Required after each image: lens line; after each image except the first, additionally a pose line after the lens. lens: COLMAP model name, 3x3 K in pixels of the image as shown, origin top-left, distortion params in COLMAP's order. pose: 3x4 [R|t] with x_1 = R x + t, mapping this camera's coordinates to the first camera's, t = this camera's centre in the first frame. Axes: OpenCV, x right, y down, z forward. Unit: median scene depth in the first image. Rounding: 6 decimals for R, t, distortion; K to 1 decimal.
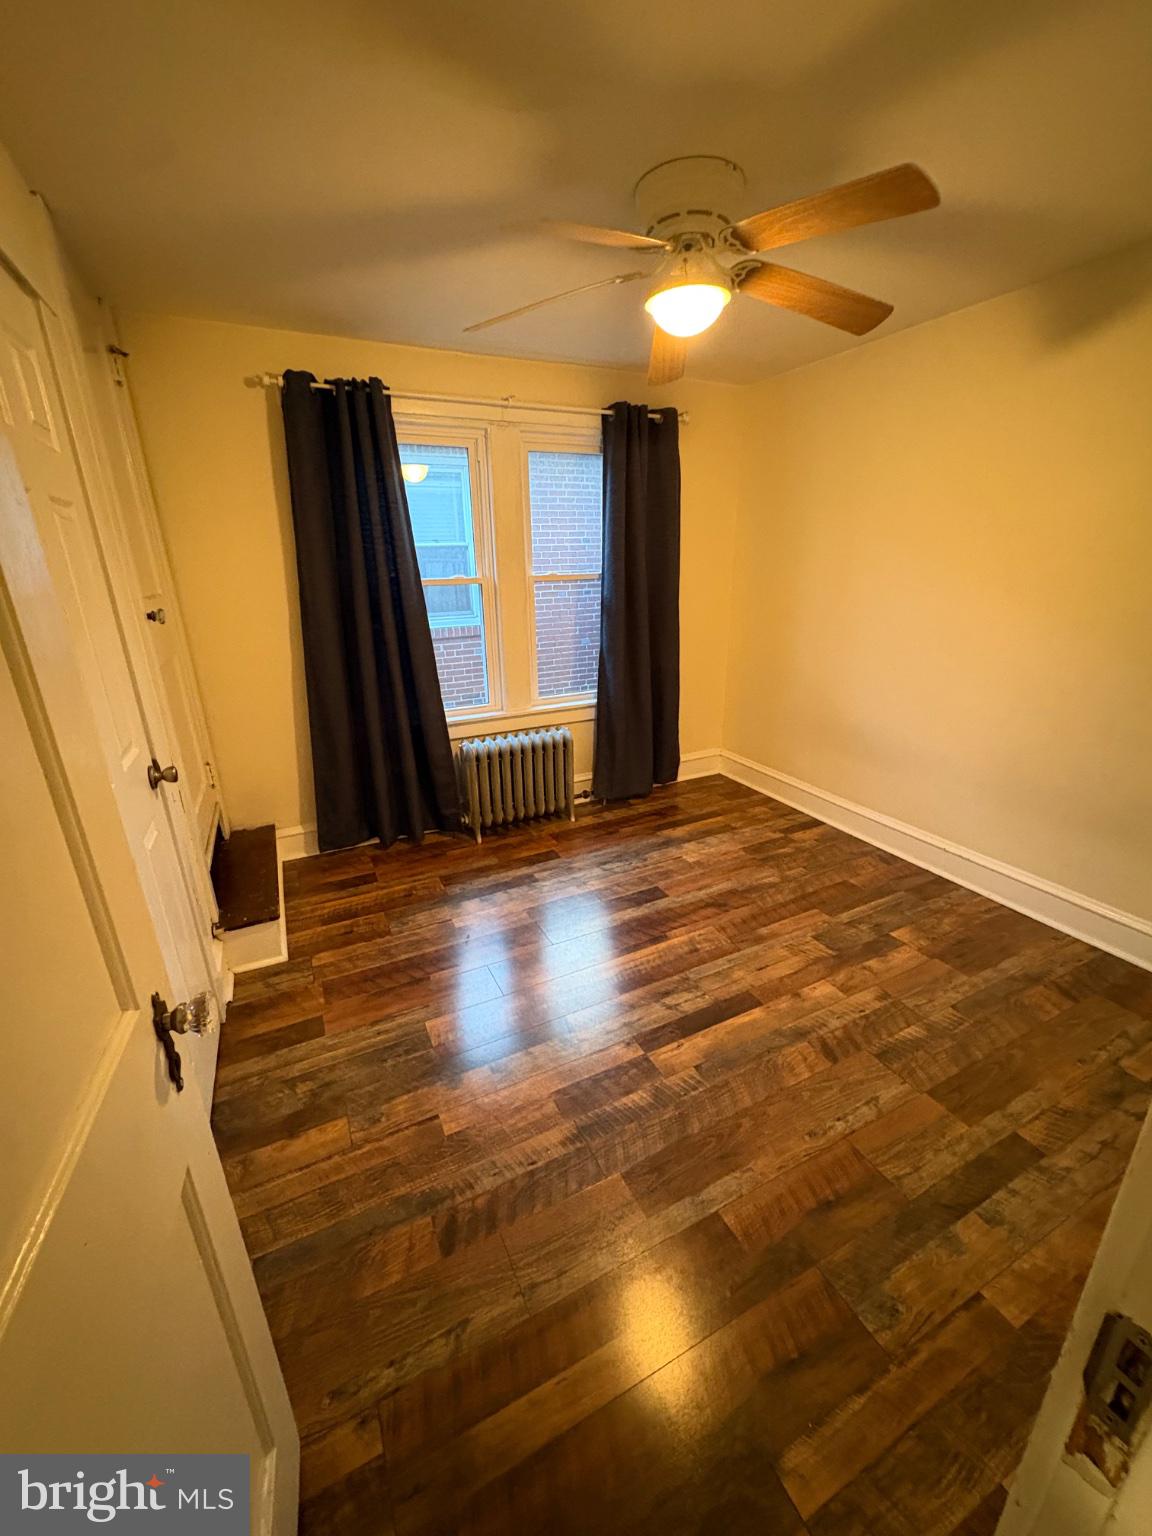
lens RADIAL K [[616.4, 0, 577.1], [0, 616.4, 771.9], [0, 0, 1]] dist [0.009796, 0.000079]
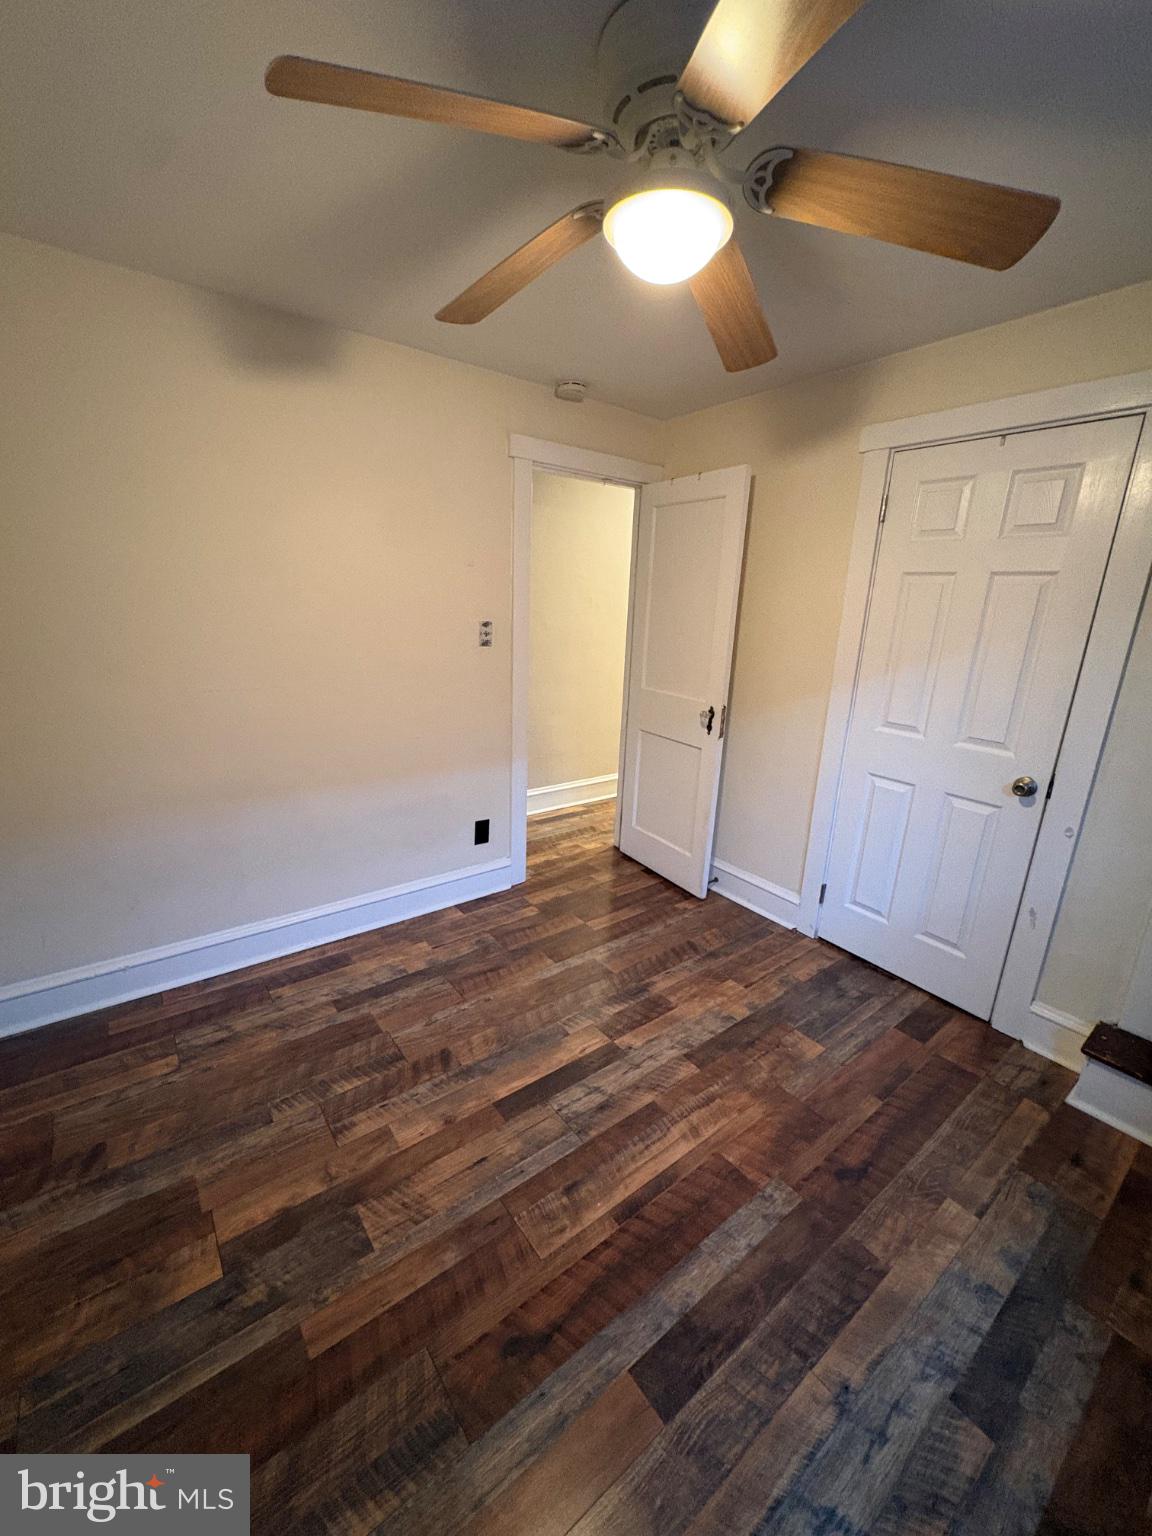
lens RADIAL K [[616.4, 0, 578.1], [0, 616.4, 766.7], [0, 0, 1]] dist [0.009796, 0.000079]
pose [[-0.980083, 0.036301, -0.195243, 0.336032], [-0.082828, 0.818830, 0.568029, -0.520926], [0.180491, 0.572887, -0.799515, 1.446019]]
